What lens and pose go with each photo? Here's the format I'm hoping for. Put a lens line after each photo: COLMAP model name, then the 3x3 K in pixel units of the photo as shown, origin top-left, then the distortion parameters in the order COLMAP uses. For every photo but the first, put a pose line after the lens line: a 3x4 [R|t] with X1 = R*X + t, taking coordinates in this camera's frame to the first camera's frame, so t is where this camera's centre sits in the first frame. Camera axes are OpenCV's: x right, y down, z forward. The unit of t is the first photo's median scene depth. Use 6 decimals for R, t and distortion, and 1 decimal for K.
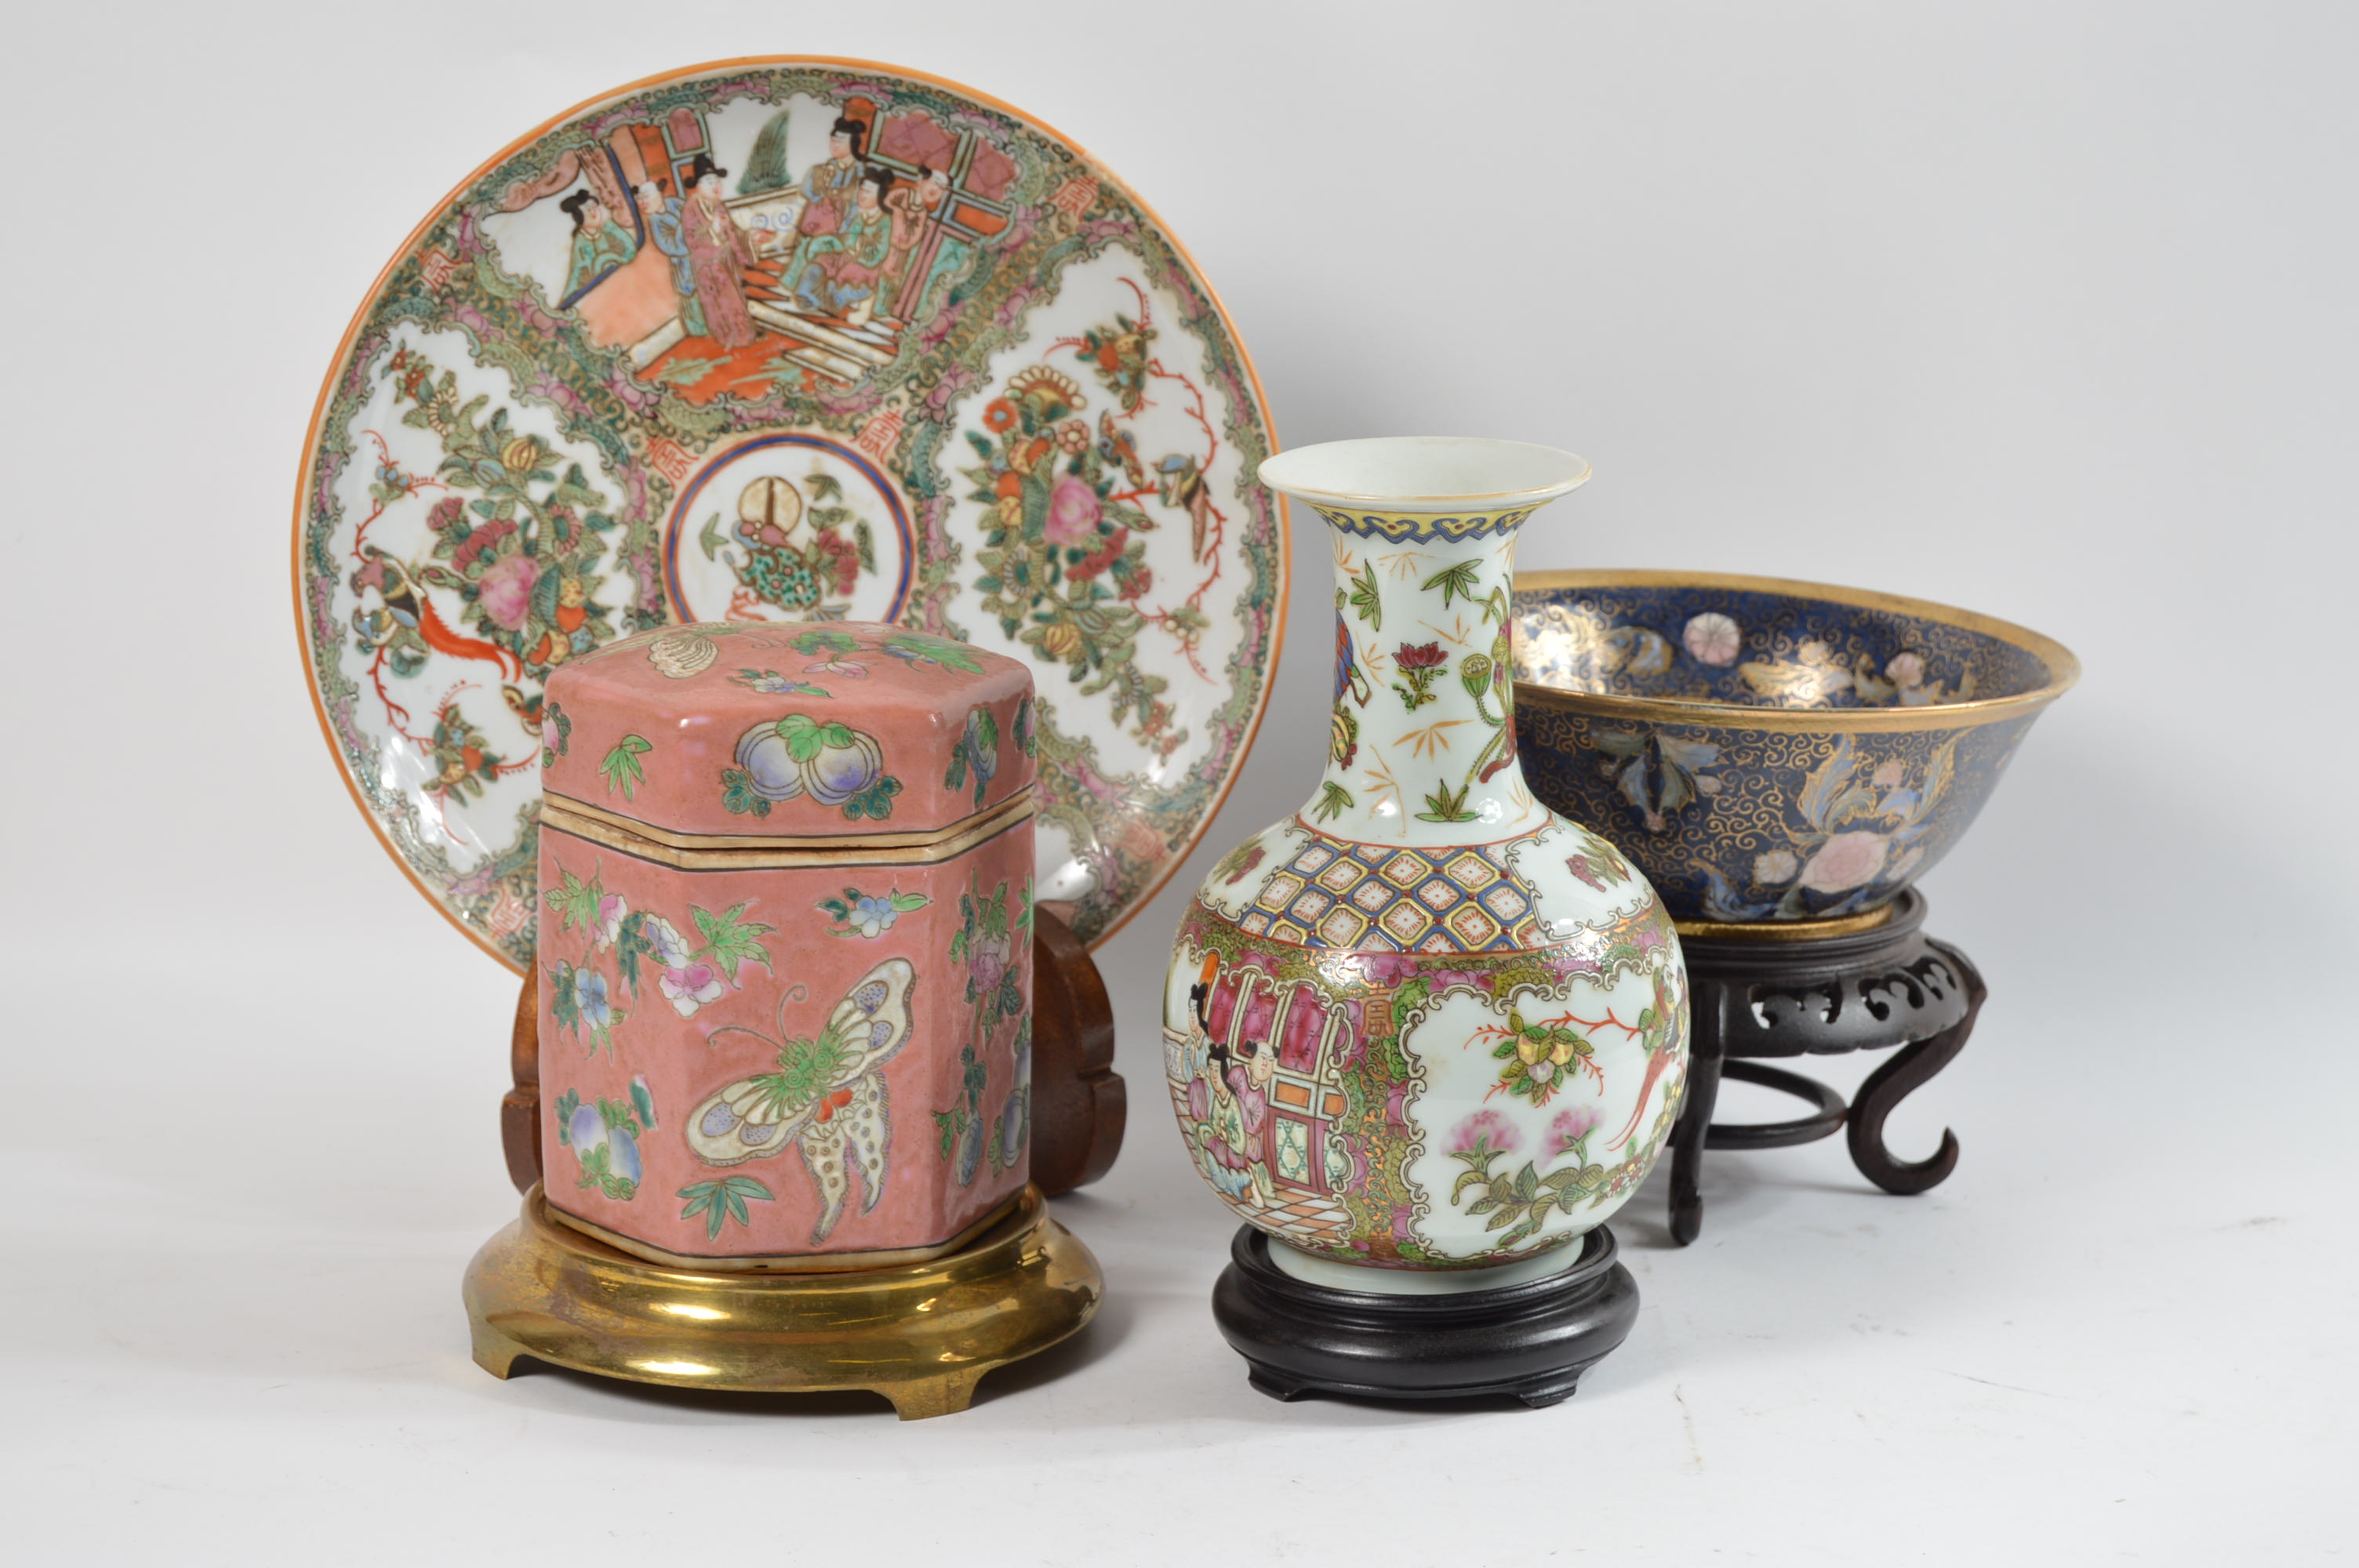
lens RADIAL K [[5302.5, 0, 1185.6], [0, 5302.5, 789.3], [0, 0, 1]] dist [-0.002586, 0.000000]
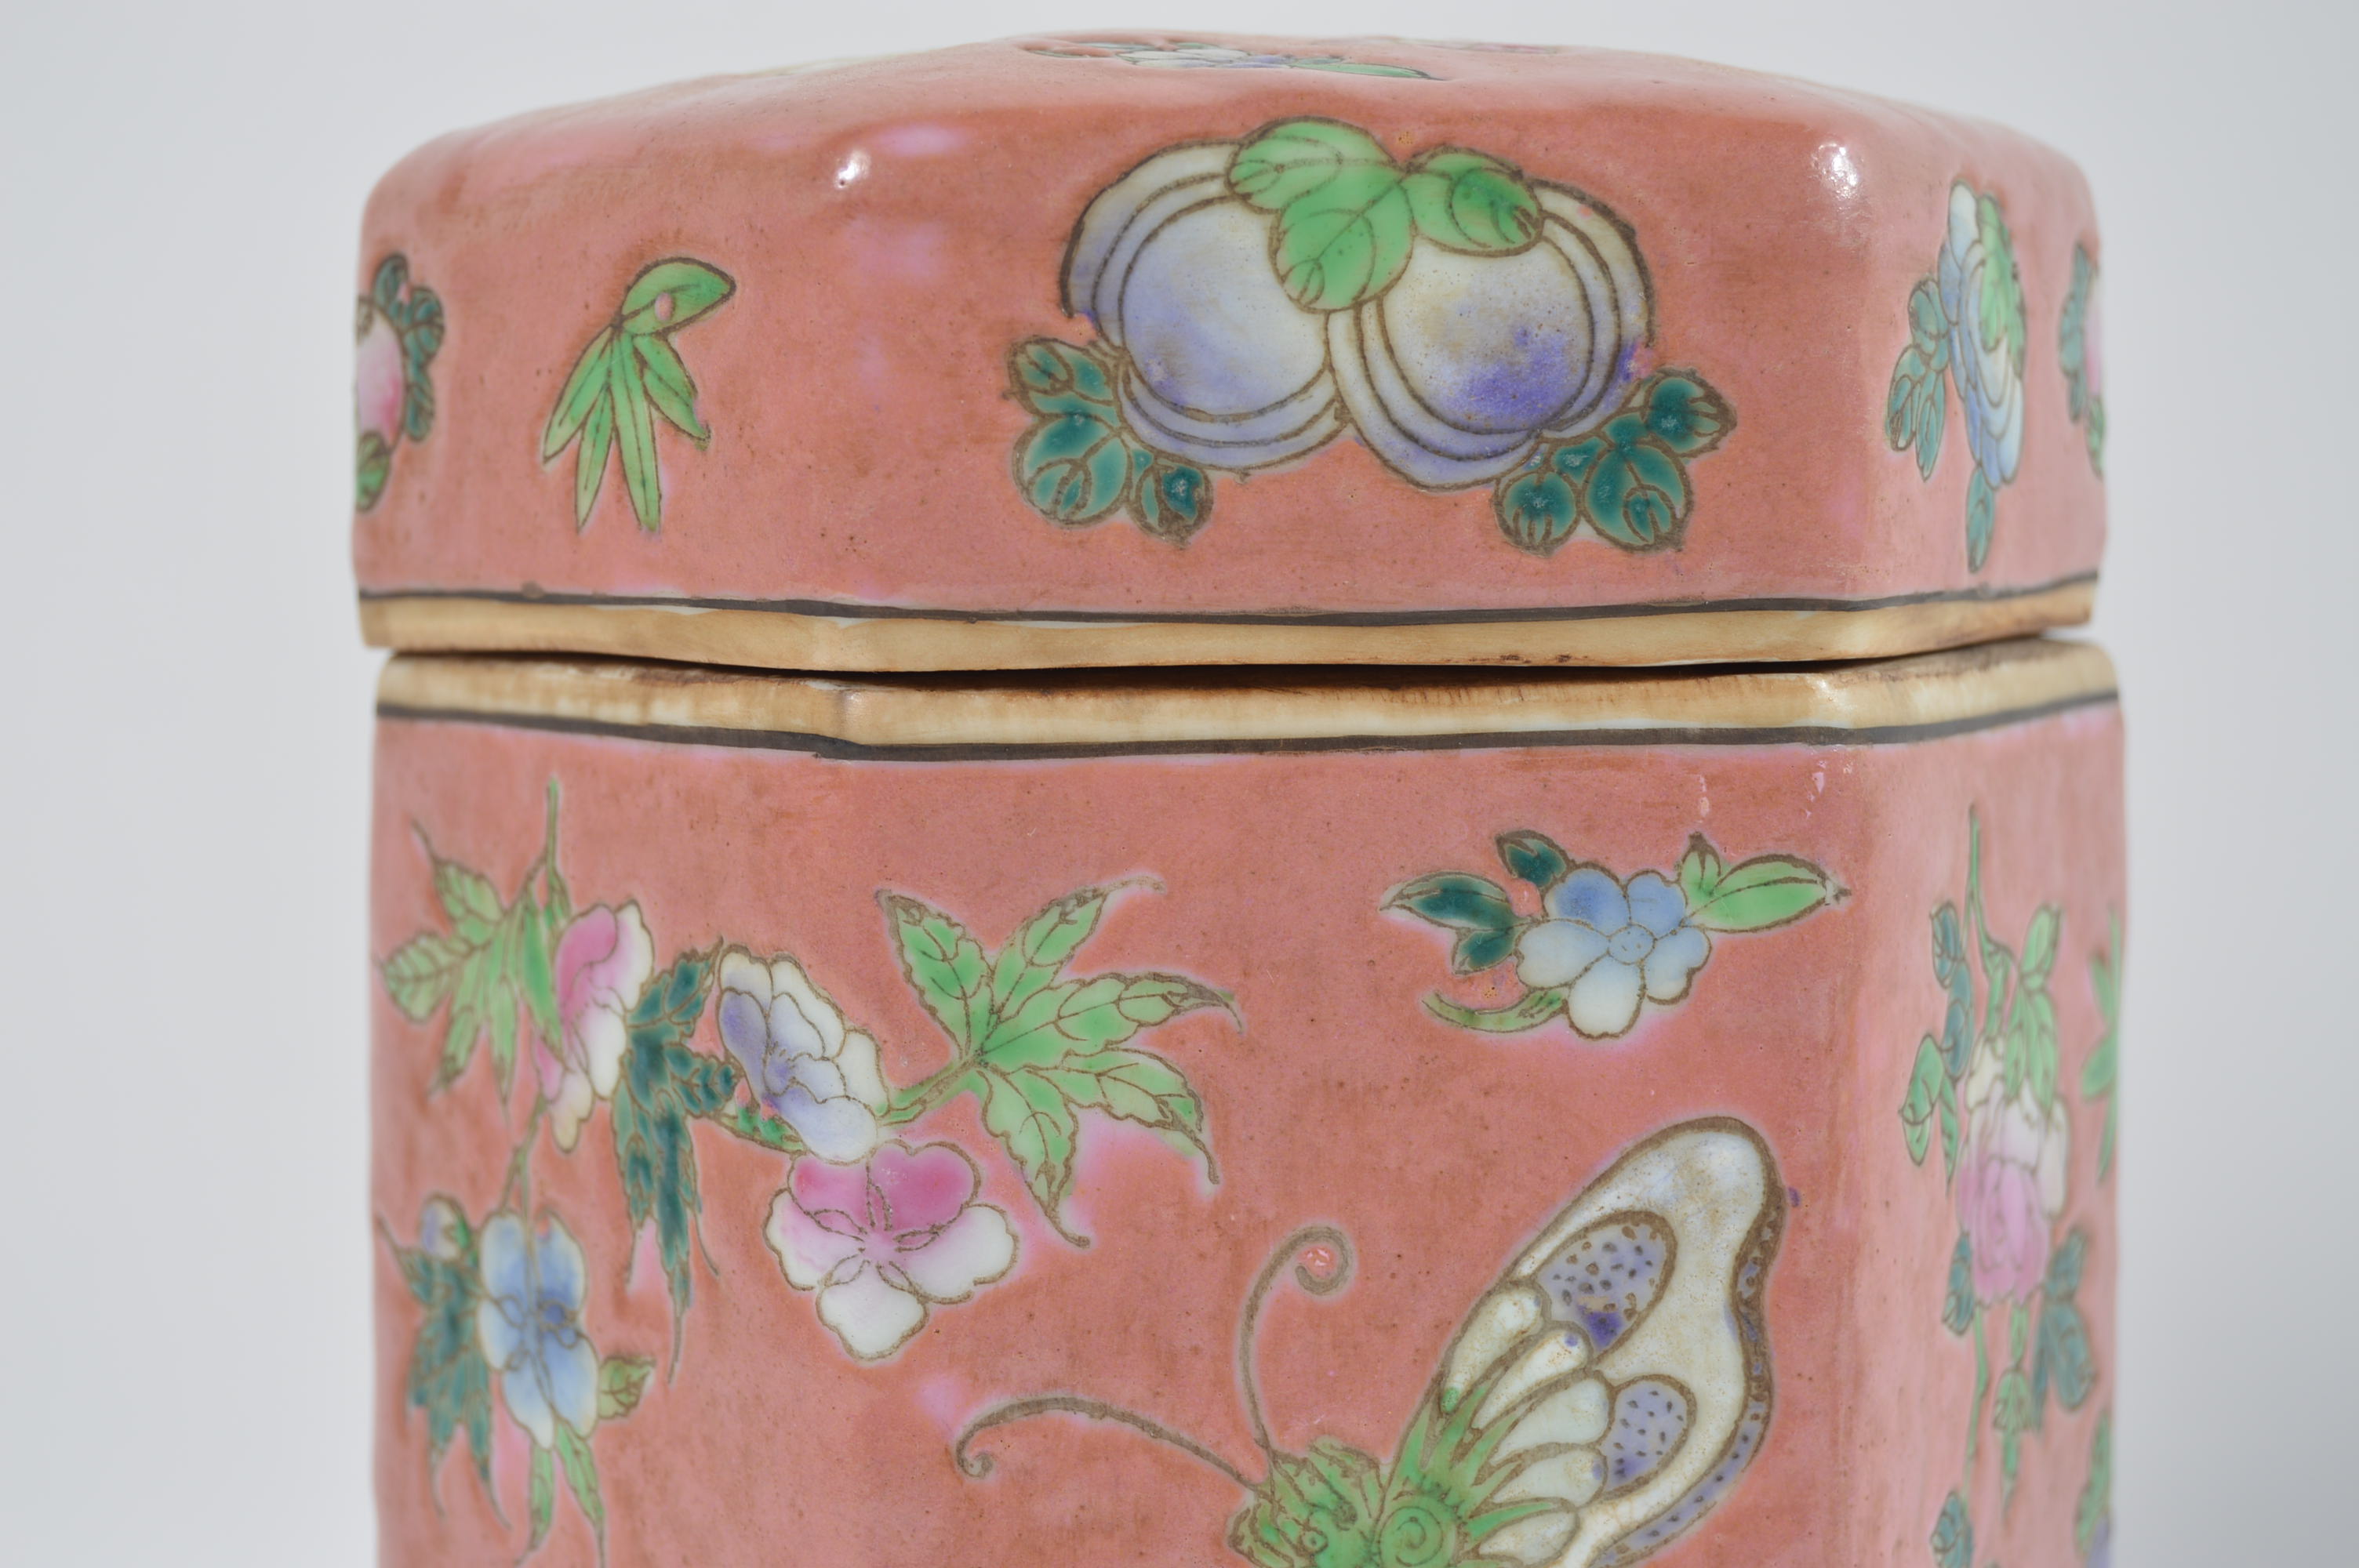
lens RADIAL K [[5196.0, 0, 1201.2], [0, 5196.0, 830.9], [0, 0, 1]] dist [-0.020415, 0.000000]
pose [[0.997892, -0.014693, -0.063208, -0.056674], [0.005190, 0.988980, -0.147959, 0.049331], [0.064685, 0.147319, 0.986972, 0.681571]]
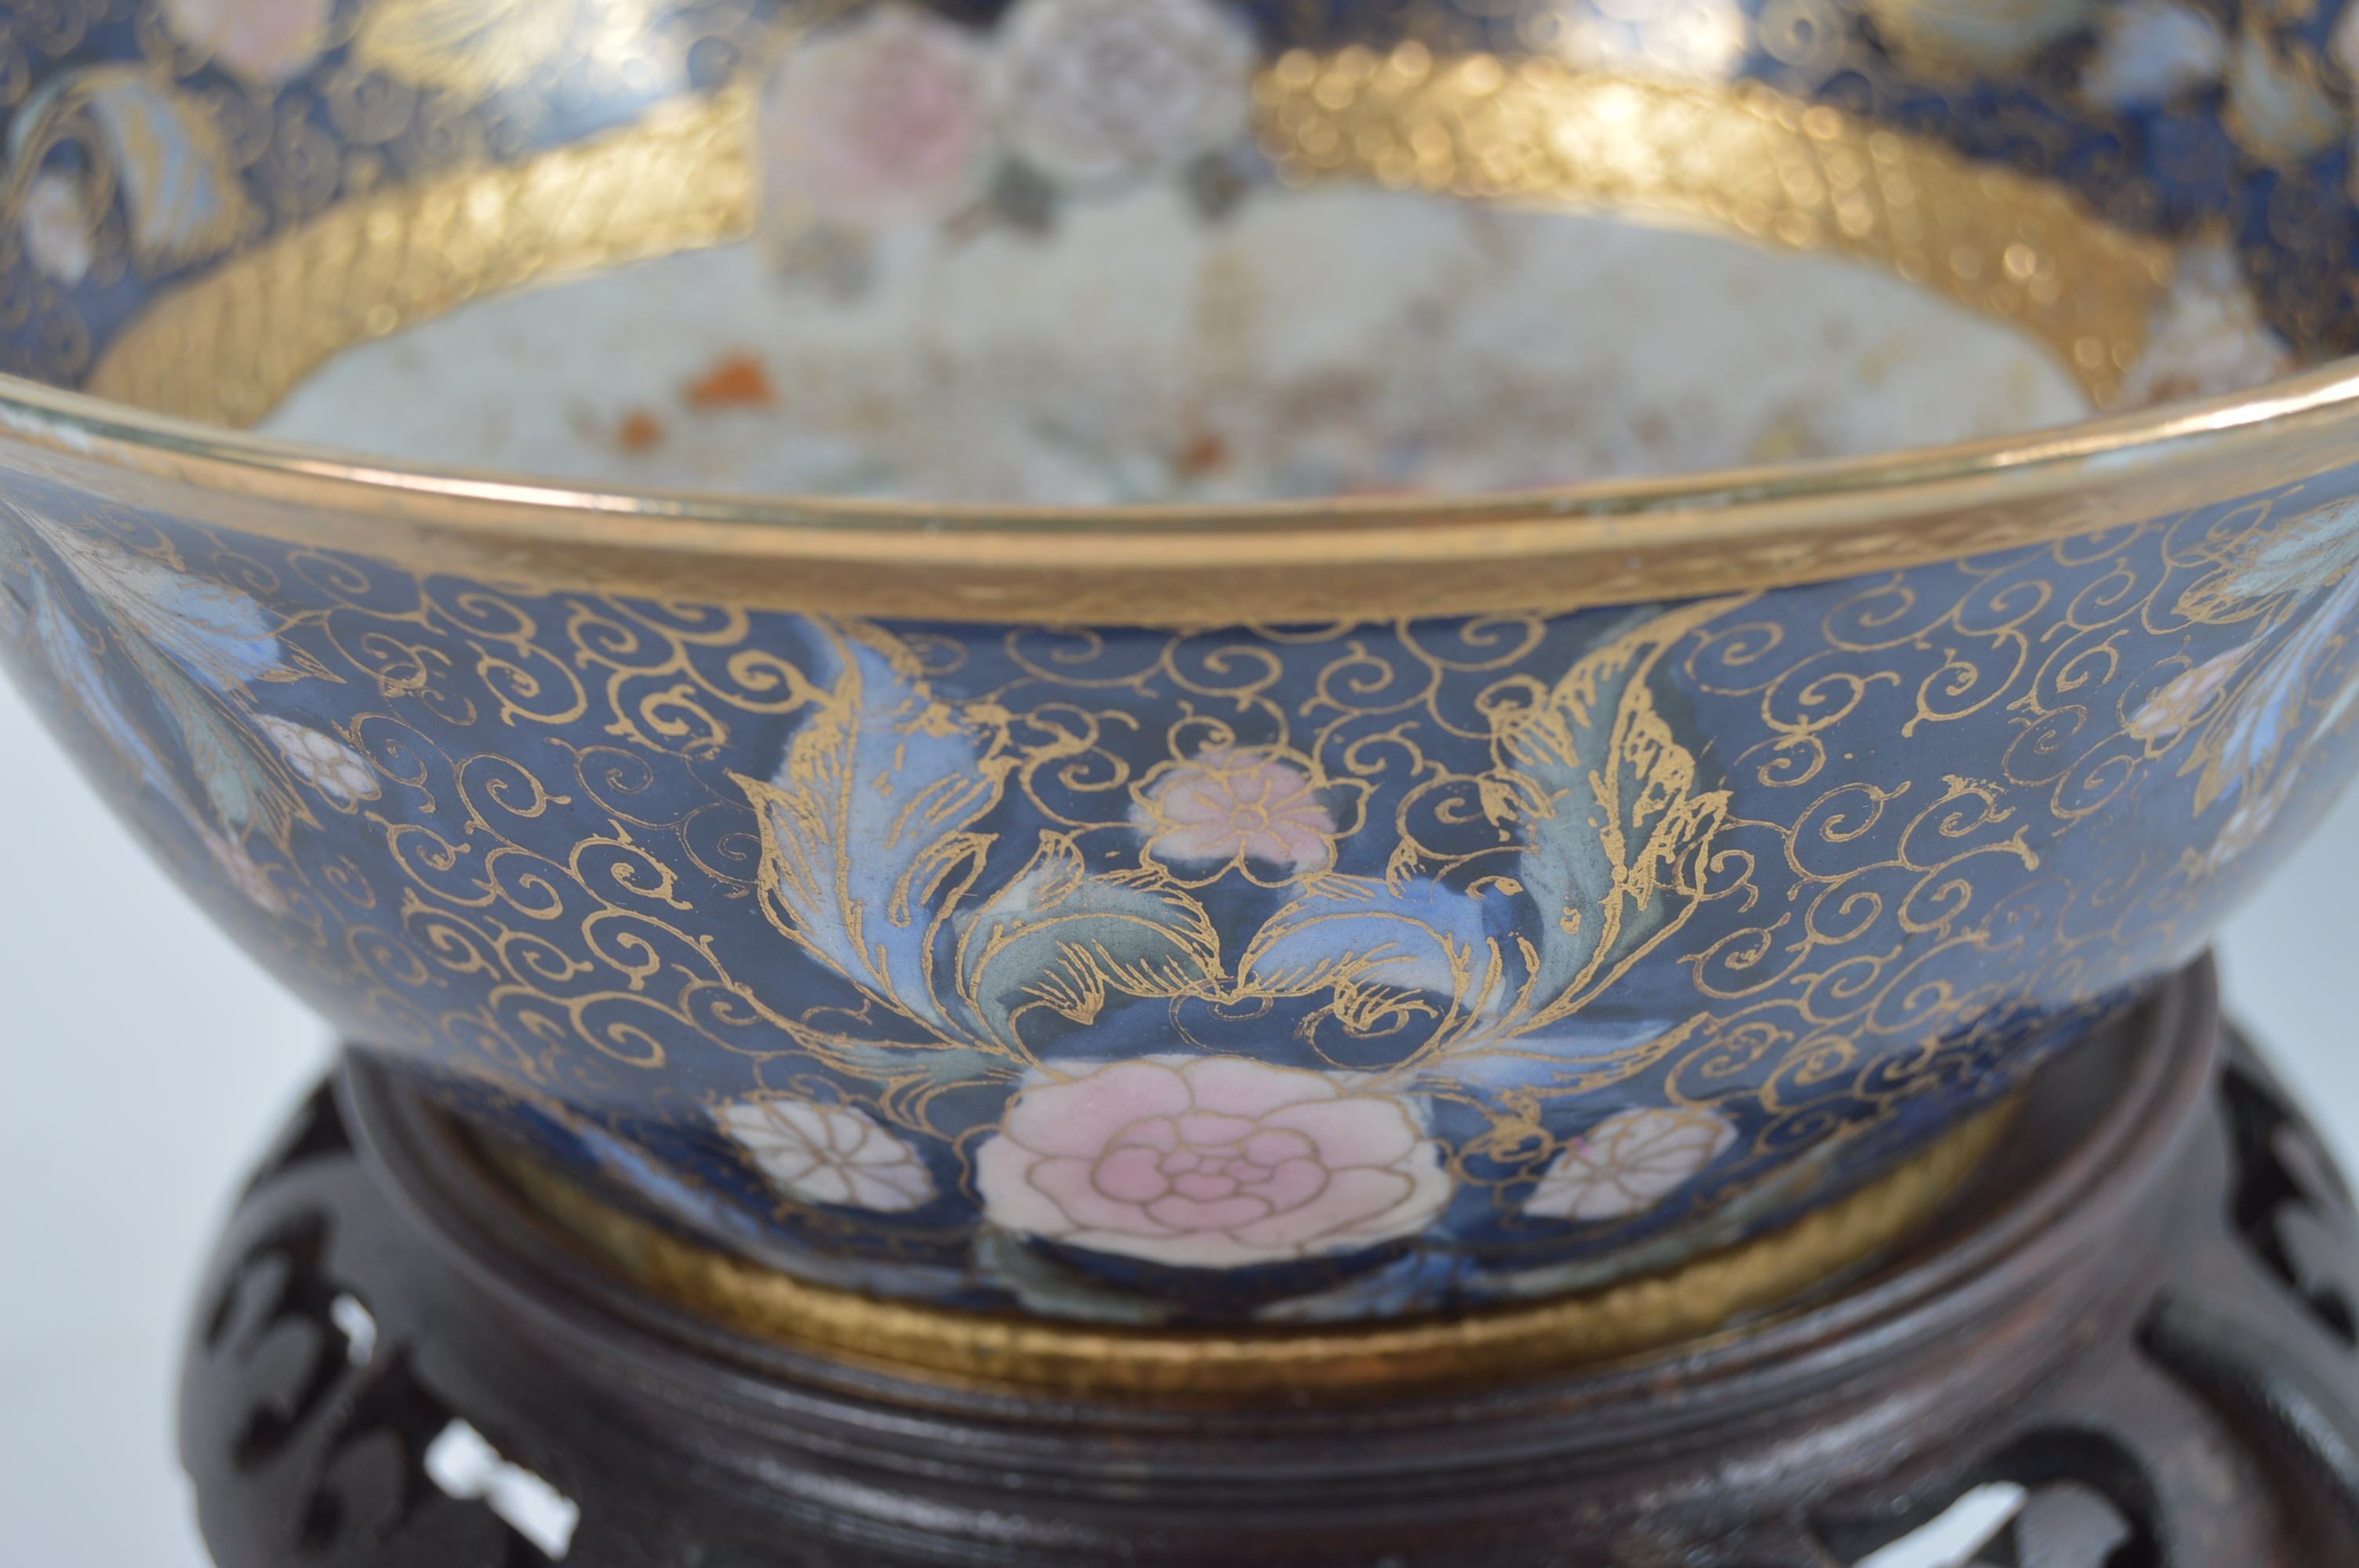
lens RADIAL K [[5196.0, 0, 1199.8], [0, 5196.0, 794.3], [0, 0, 1]] dist [-0.020415, 0.000000]
pose [[0.897928, 0.129655, -0.420613, 0.200215], [-0.037626, 0.974742, 0.220142, -0.041152], [0.438532, -0.181845, 0.880126, 0.821650]]
